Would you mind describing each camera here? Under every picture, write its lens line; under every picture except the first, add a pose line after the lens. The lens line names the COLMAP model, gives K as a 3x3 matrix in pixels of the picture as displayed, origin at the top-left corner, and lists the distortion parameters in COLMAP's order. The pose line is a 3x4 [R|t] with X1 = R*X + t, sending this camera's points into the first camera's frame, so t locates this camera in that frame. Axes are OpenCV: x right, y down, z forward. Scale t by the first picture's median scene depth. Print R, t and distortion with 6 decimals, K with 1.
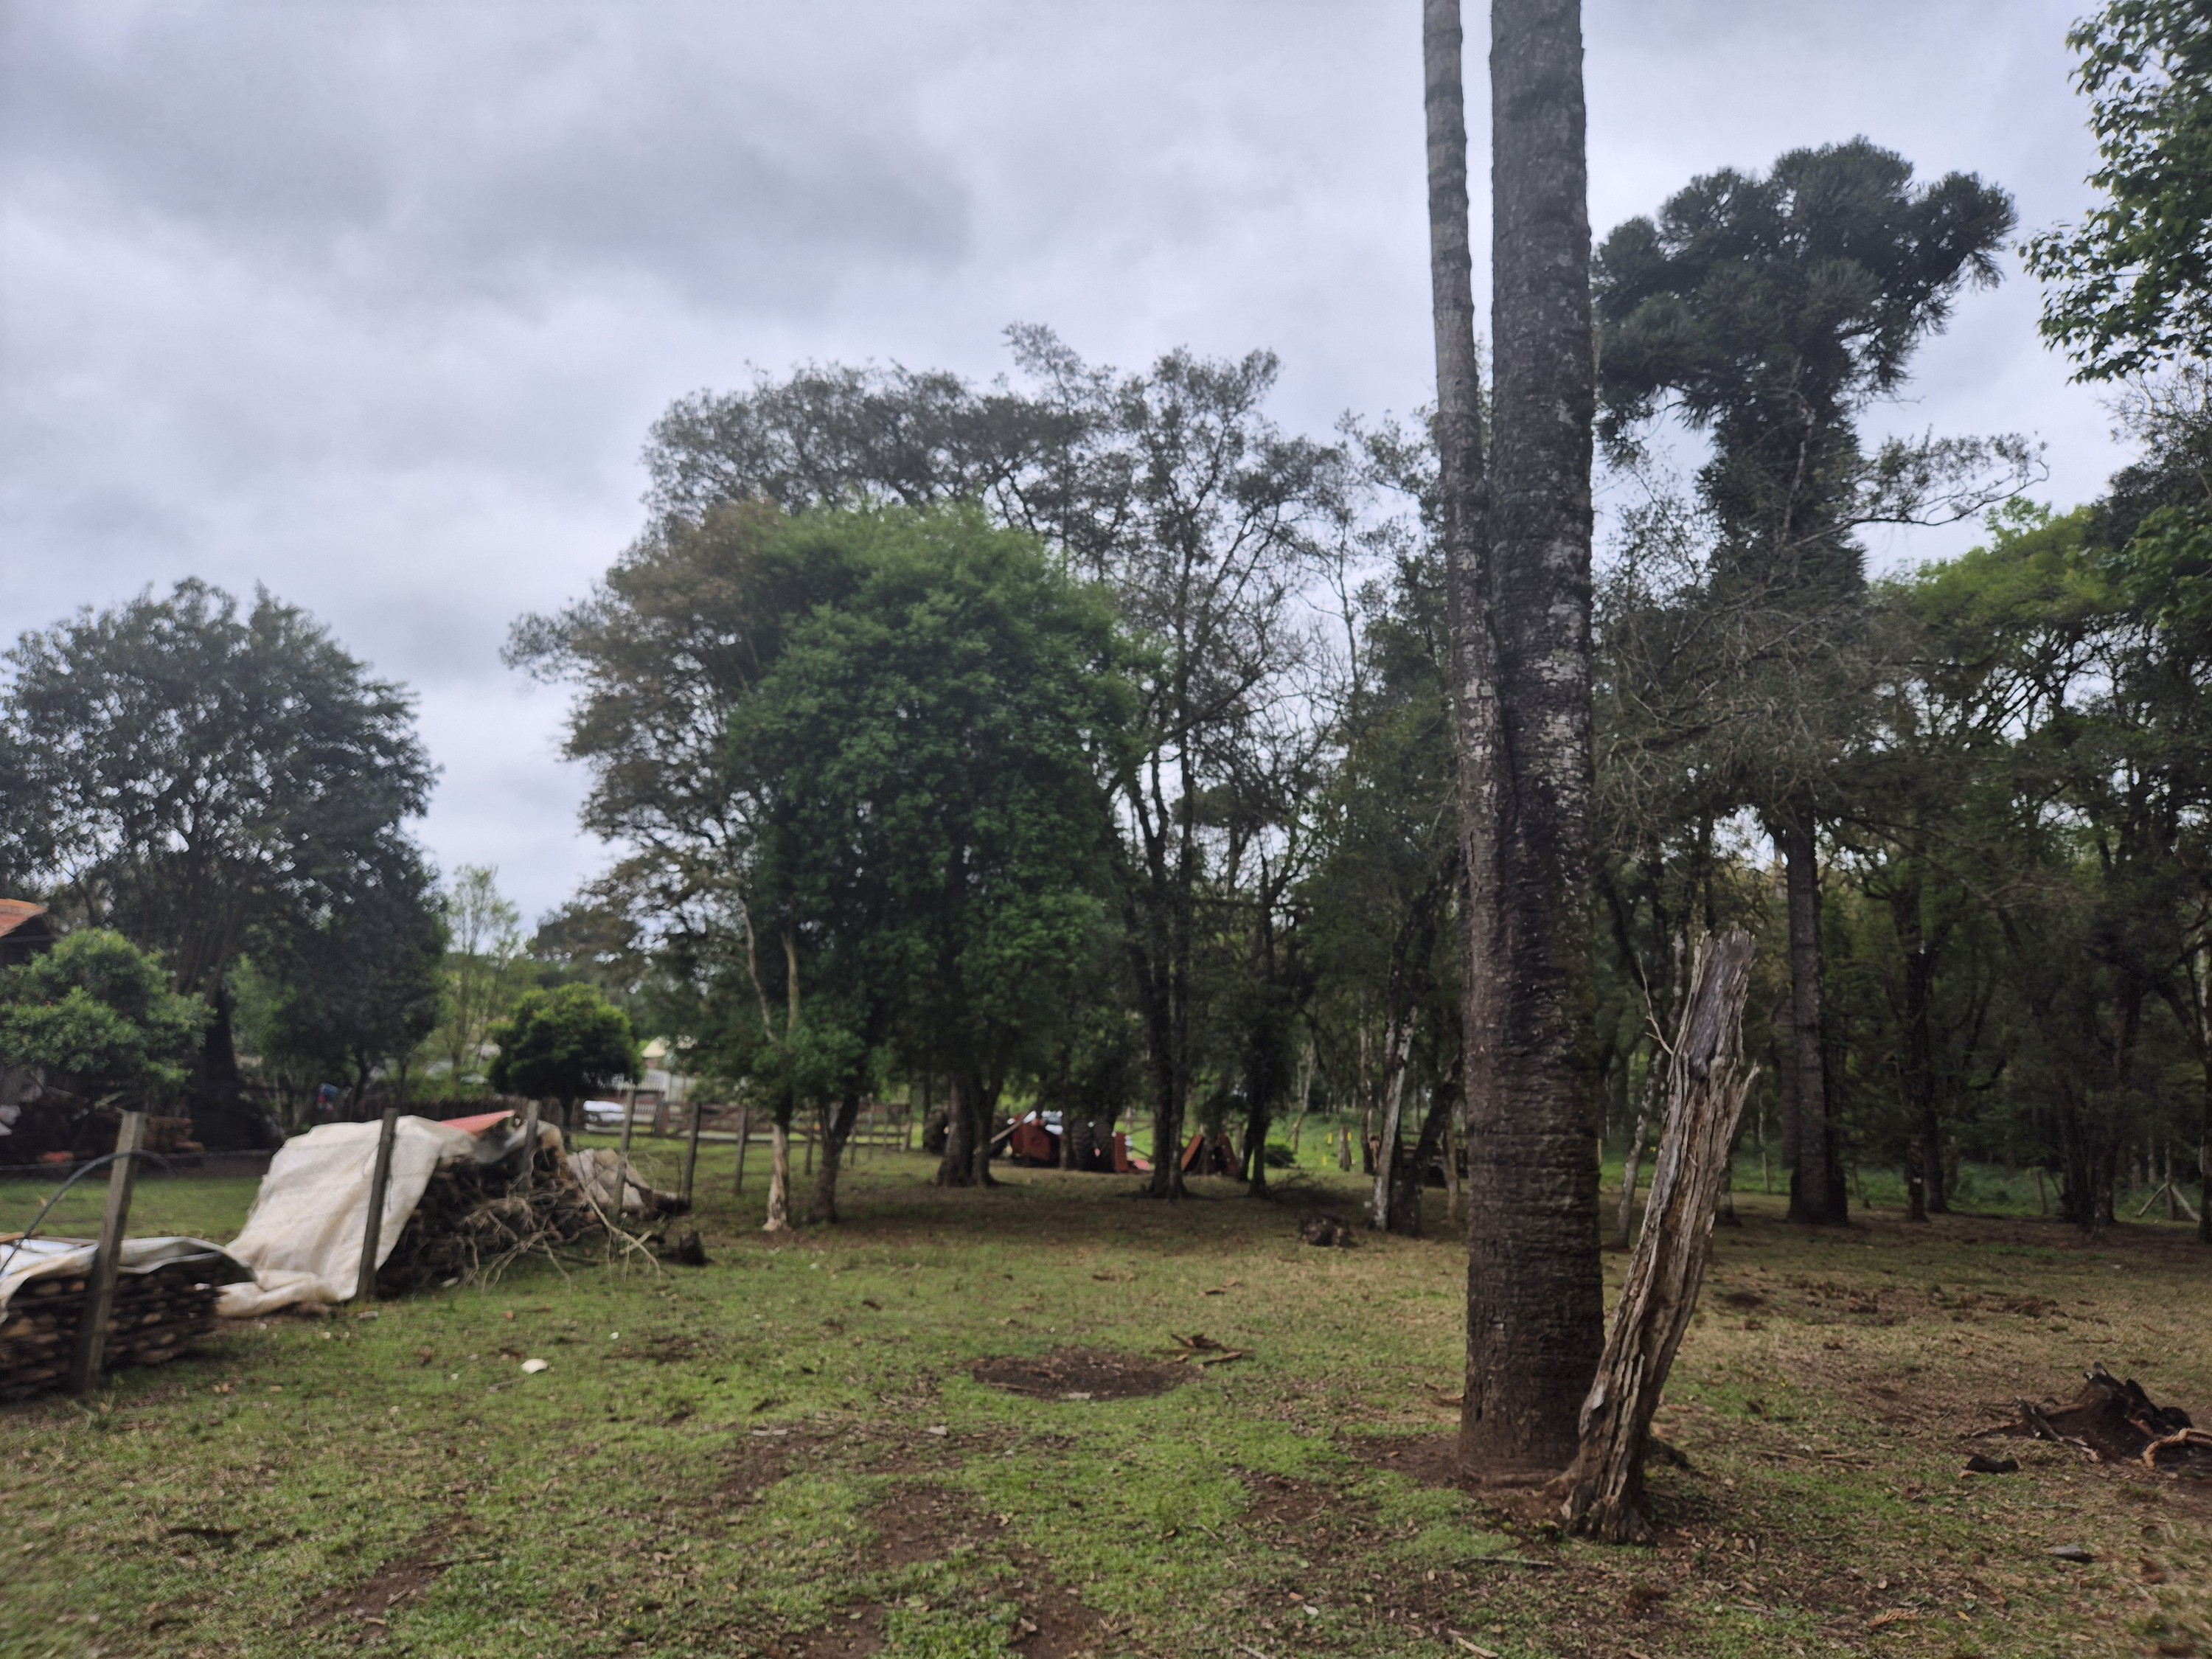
lens RADIAL K [[1572.6, 0, 1105.8], [0, 1572.6, 847.5], [0, 0, 1]] dist [0.067803, -0.080710]
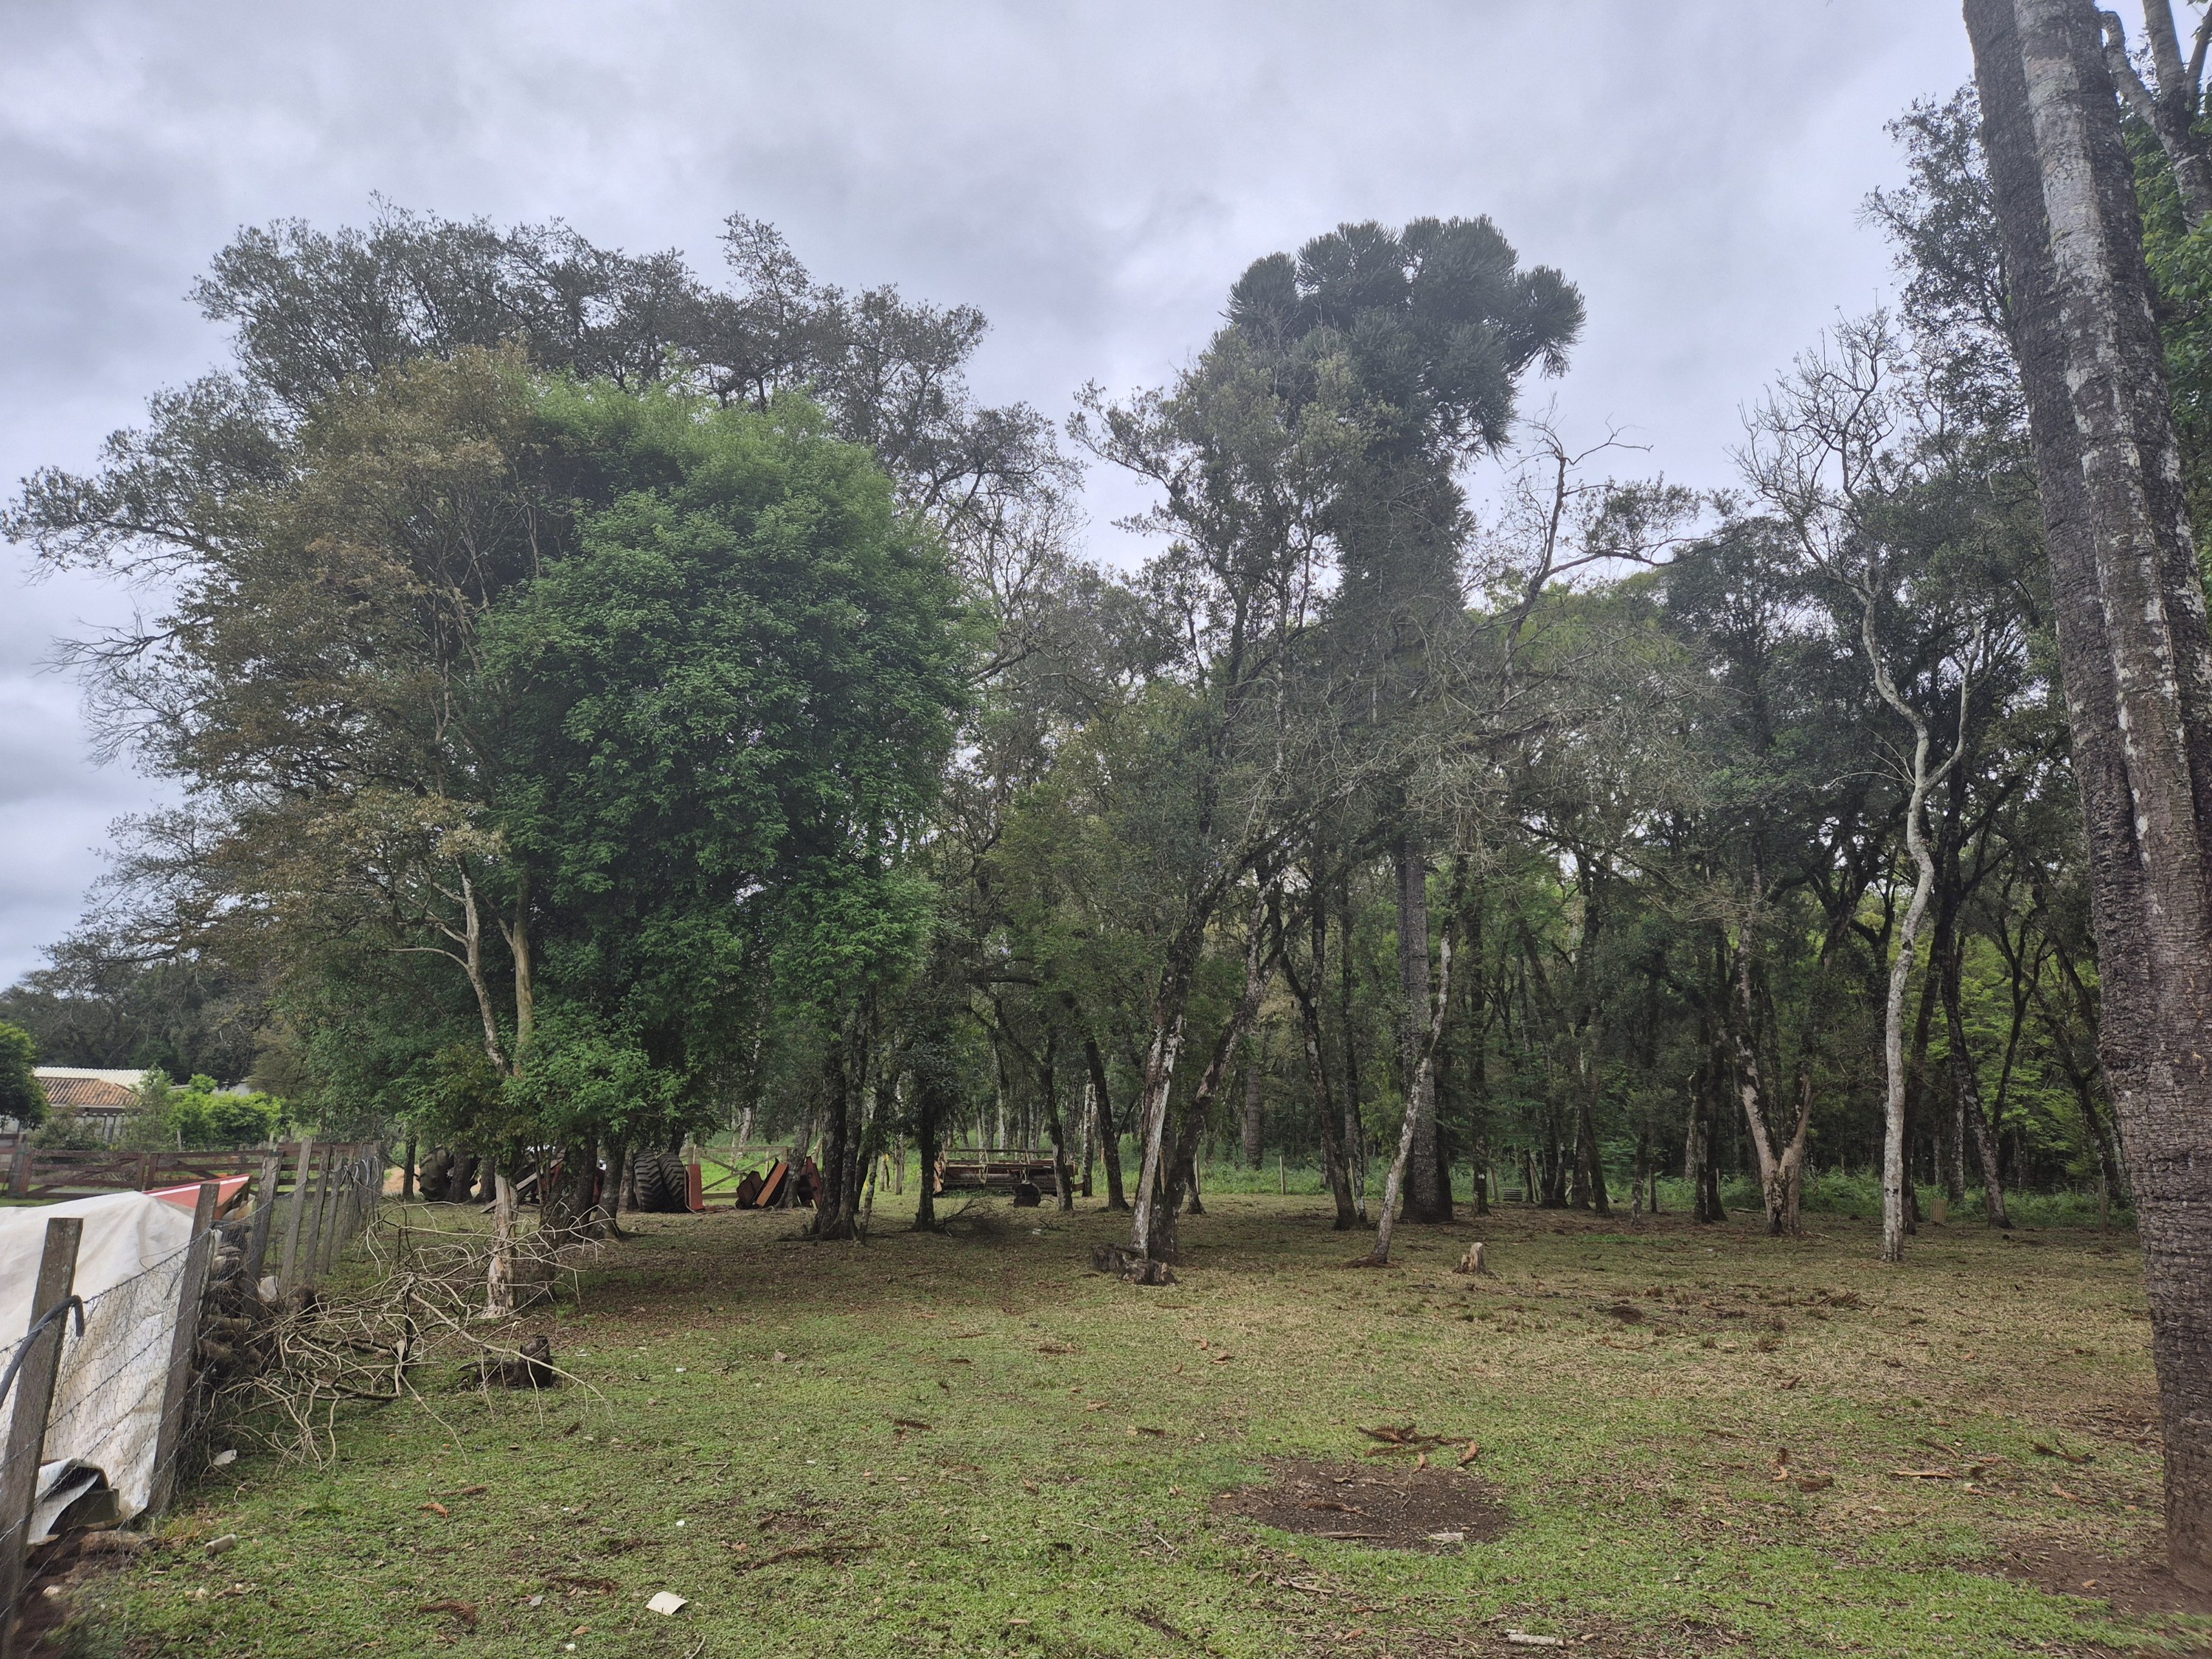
lens RADIAL K [[1528.8, 0, 1105.5], [0, 1528.8, 817.3], [0, 0, 1]] dist [0.071821, -0.075308]
pose [[0.914275, 0.048690, 0.402158, -0.202844], [-0.035693, 0.998572, -0.039755, 0.019984], [-0.403519, 0.021992, 0.914707, 0.171448]]
